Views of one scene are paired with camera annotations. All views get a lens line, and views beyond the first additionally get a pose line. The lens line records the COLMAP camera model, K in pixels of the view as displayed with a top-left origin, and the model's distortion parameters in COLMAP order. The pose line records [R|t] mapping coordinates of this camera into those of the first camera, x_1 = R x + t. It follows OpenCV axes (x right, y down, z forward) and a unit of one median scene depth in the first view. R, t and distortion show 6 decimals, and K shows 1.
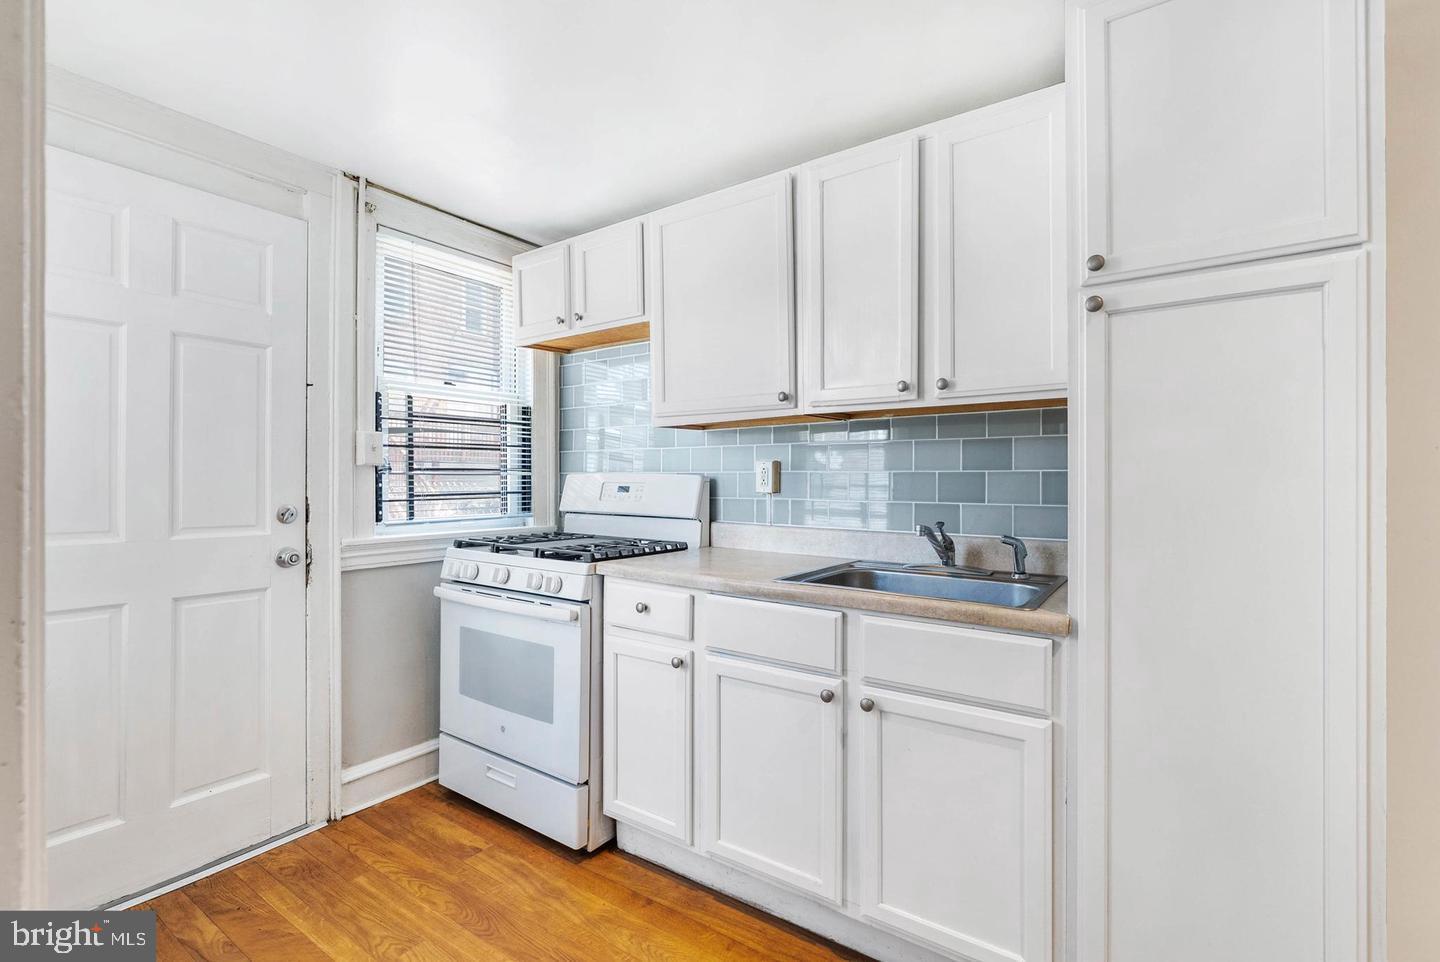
lens RADIAL K [[655.7, 0, 720.0], [0, 655.7, 481.0], [0, 0, 1]] dist [-0.003988, 0.000808]
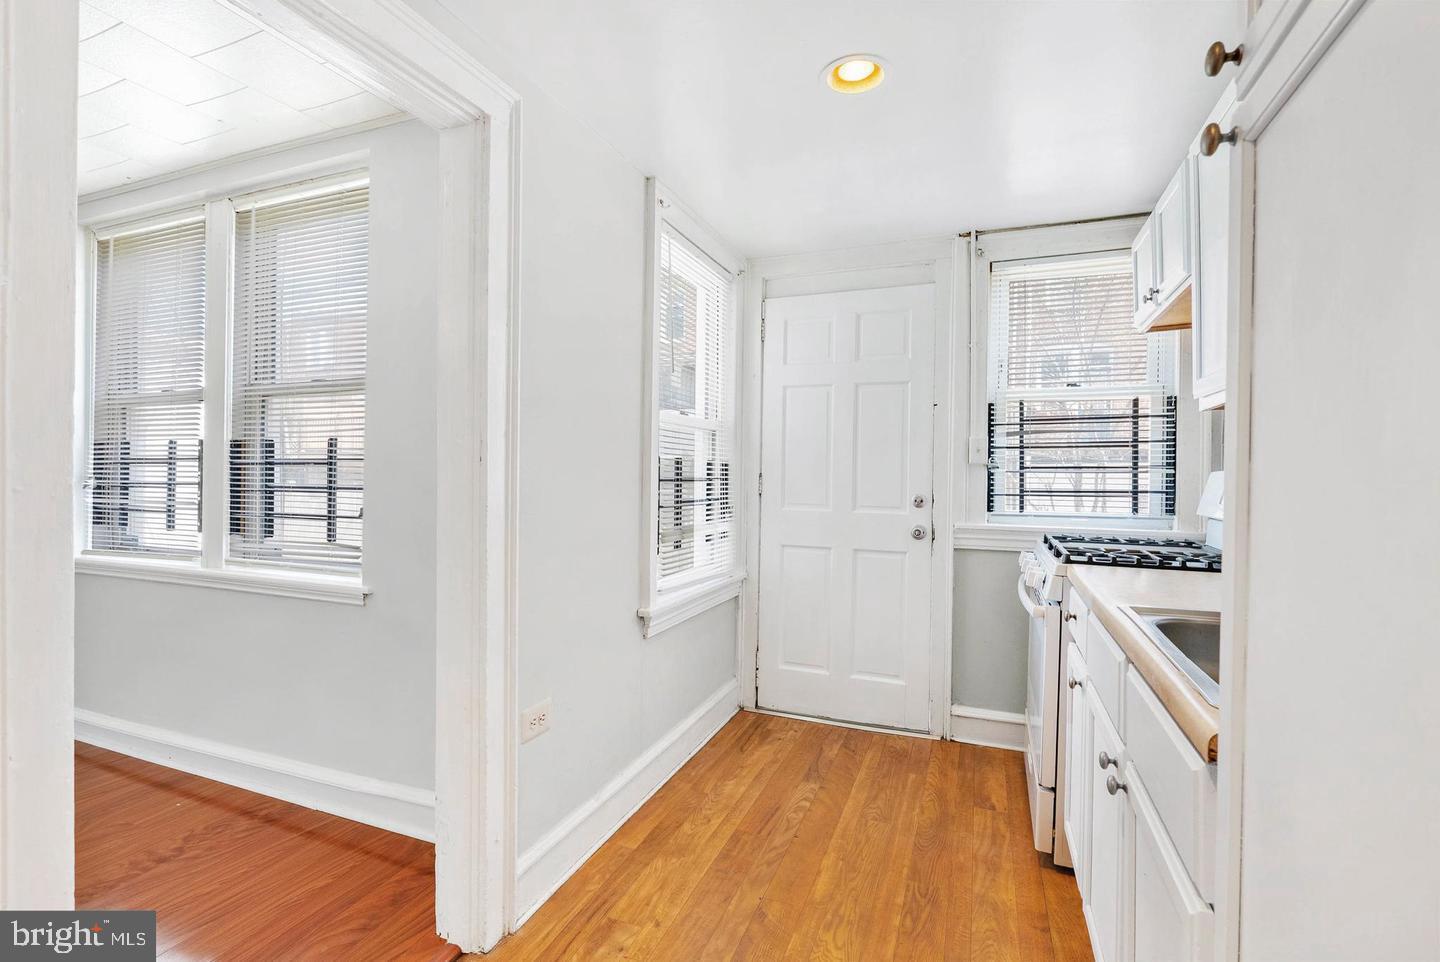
lens RADIAL K [[655.7, 0, 720.0], [0, 655.7, 481.0], [0, 0, 1]] dist [-0.003988, 0.000808]
pose [[0.213748, 0.012838, -0.976804, 0.539126], [-0.010198, 0.999888, 0.010910, -0.002240], [0.976836, 0.007629, 0.213855, 0.264505]]
